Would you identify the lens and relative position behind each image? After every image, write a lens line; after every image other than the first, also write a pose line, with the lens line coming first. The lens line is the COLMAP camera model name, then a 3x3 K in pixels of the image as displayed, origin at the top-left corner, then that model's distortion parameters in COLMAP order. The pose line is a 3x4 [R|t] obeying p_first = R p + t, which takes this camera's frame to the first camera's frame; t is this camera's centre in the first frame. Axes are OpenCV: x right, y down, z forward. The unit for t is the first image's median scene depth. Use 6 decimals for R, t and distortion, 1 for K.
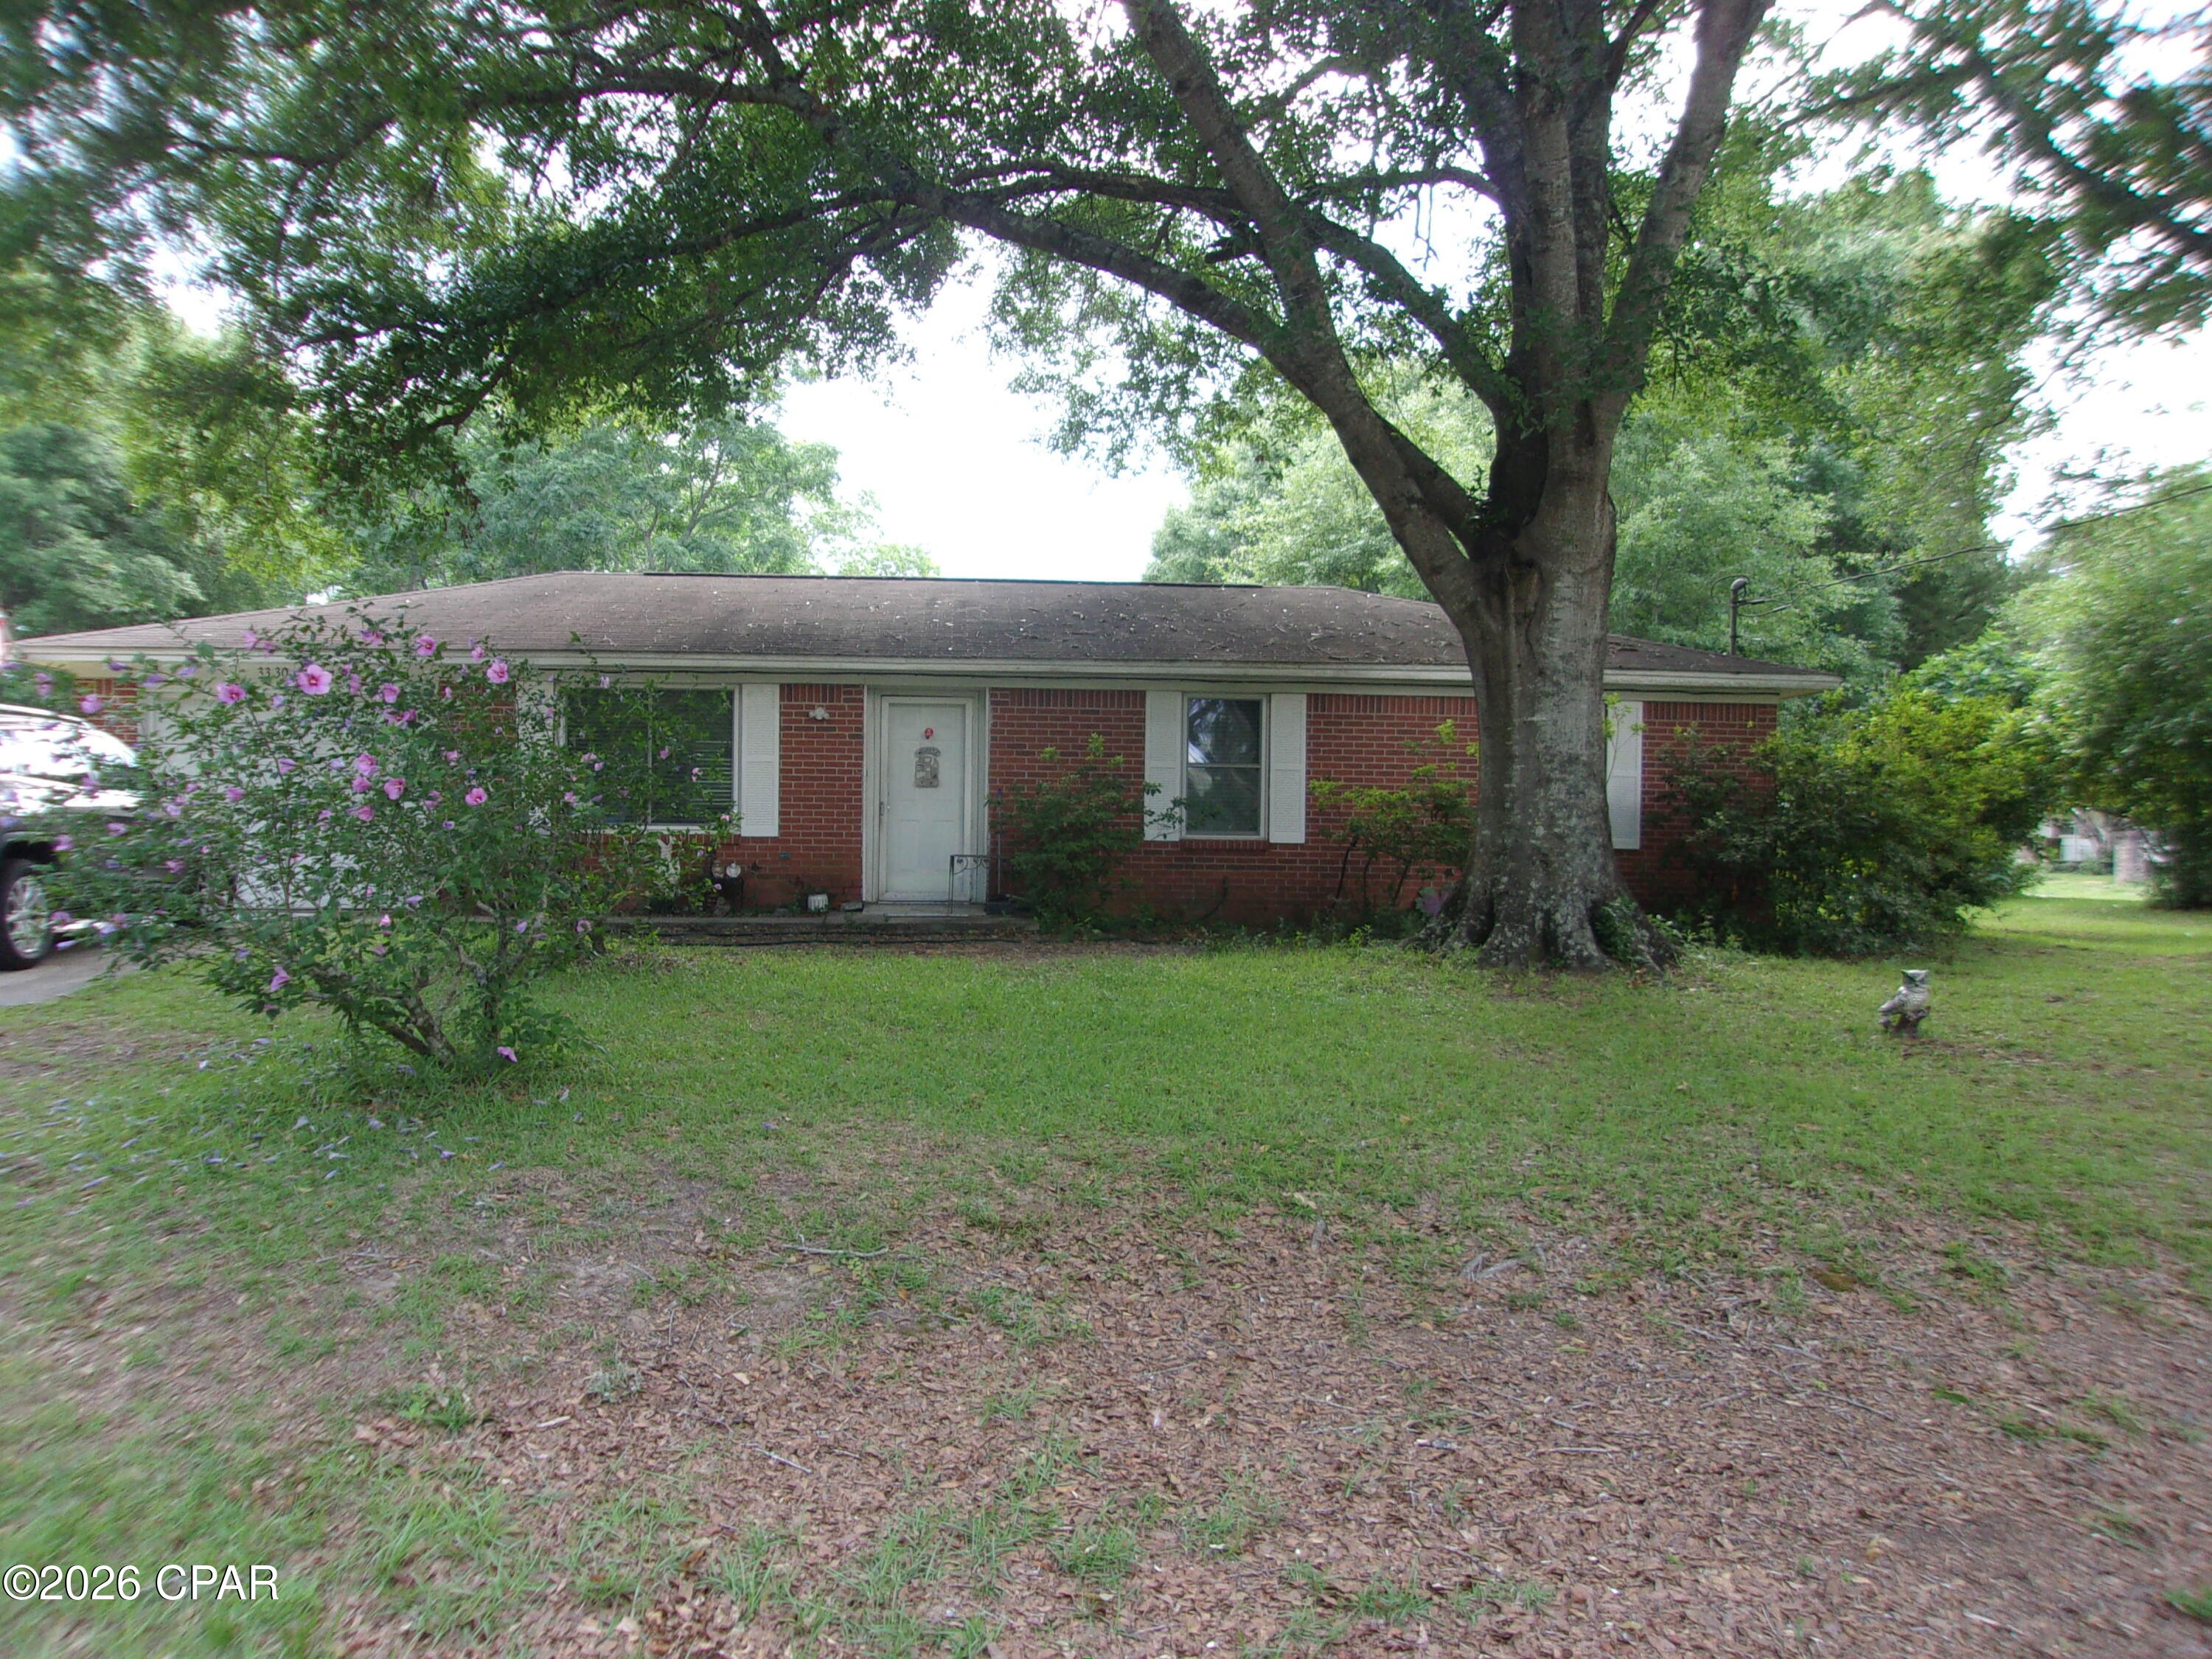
lens RADIAL K [[1714.7, 0, 1086.8], [0, 1714.7, 831.9], [0, 0, 1]] dist [-0.009435, 0.011906]
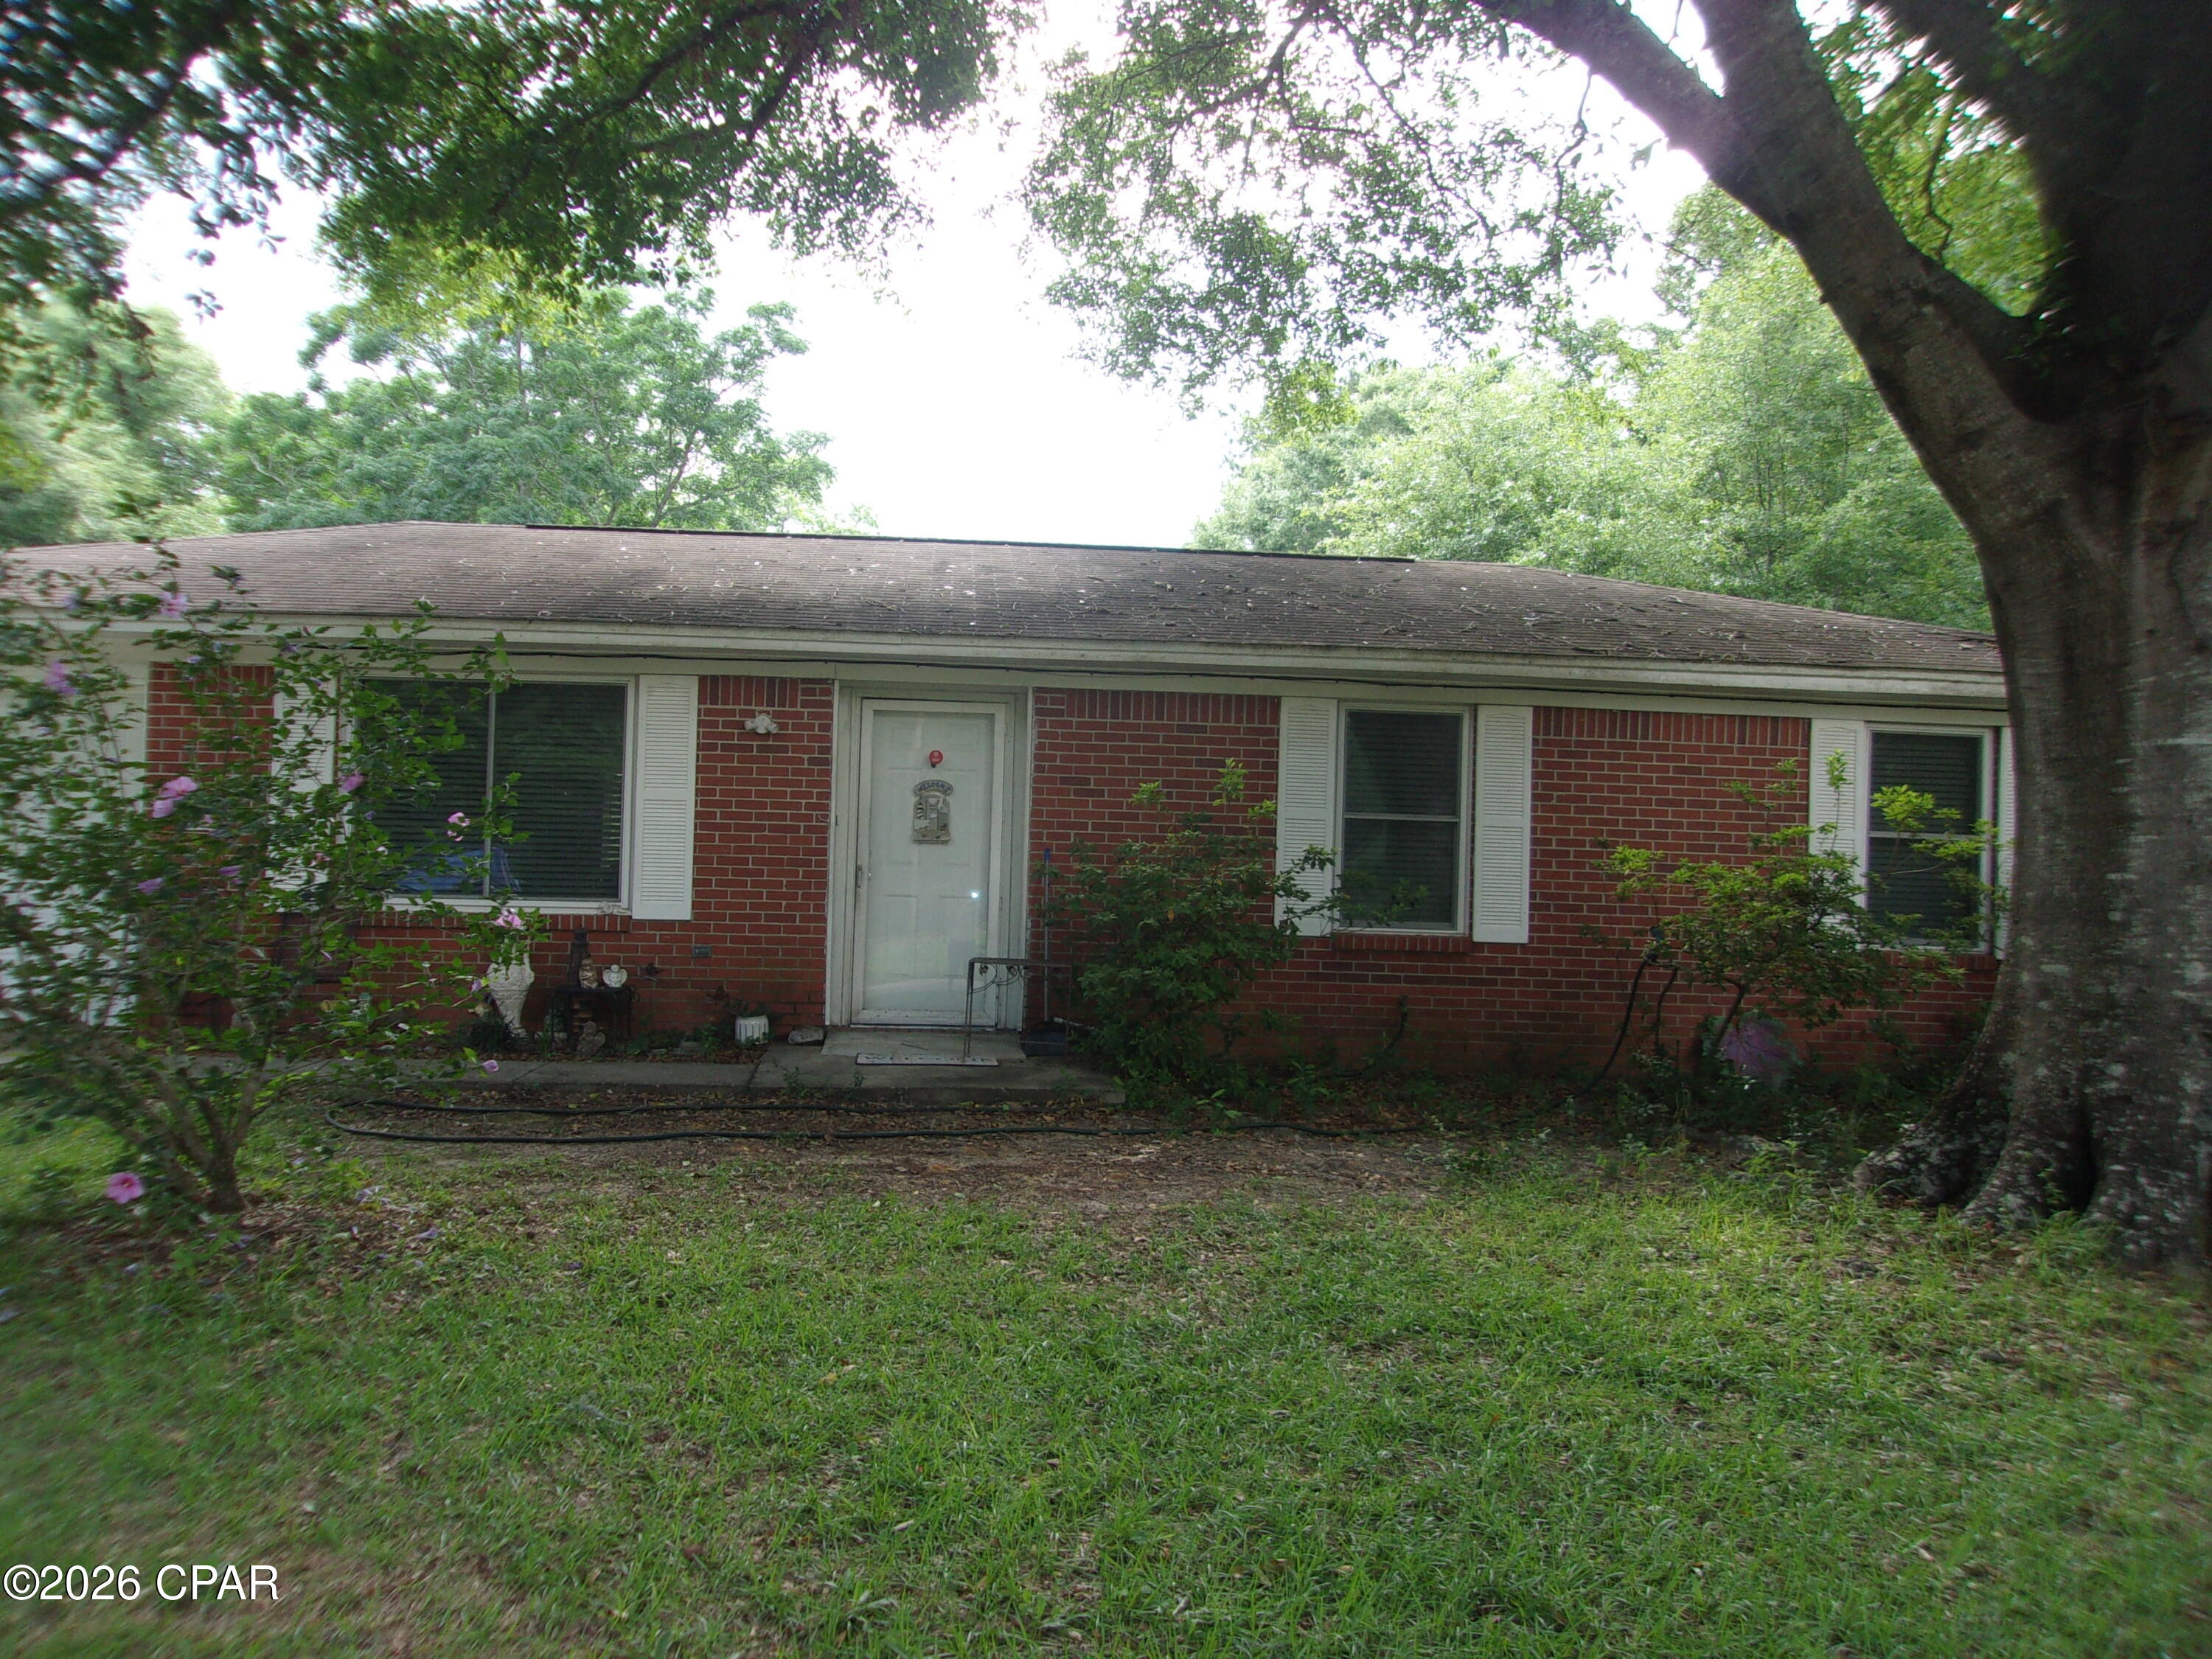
lens RADIAL K [[1755.4, 0, 1107.3], [0, 1755.4, 904.8], [0, 0, 1]] dist [-0.029409, -0.000380]
pose [[0.999809, 0.016414, 0.010603, -0.034916], [-0.016596, 0.999714, 0.017243, -0.015982], [-0.010317, -0.017415, 0.999795, 0.354146]]
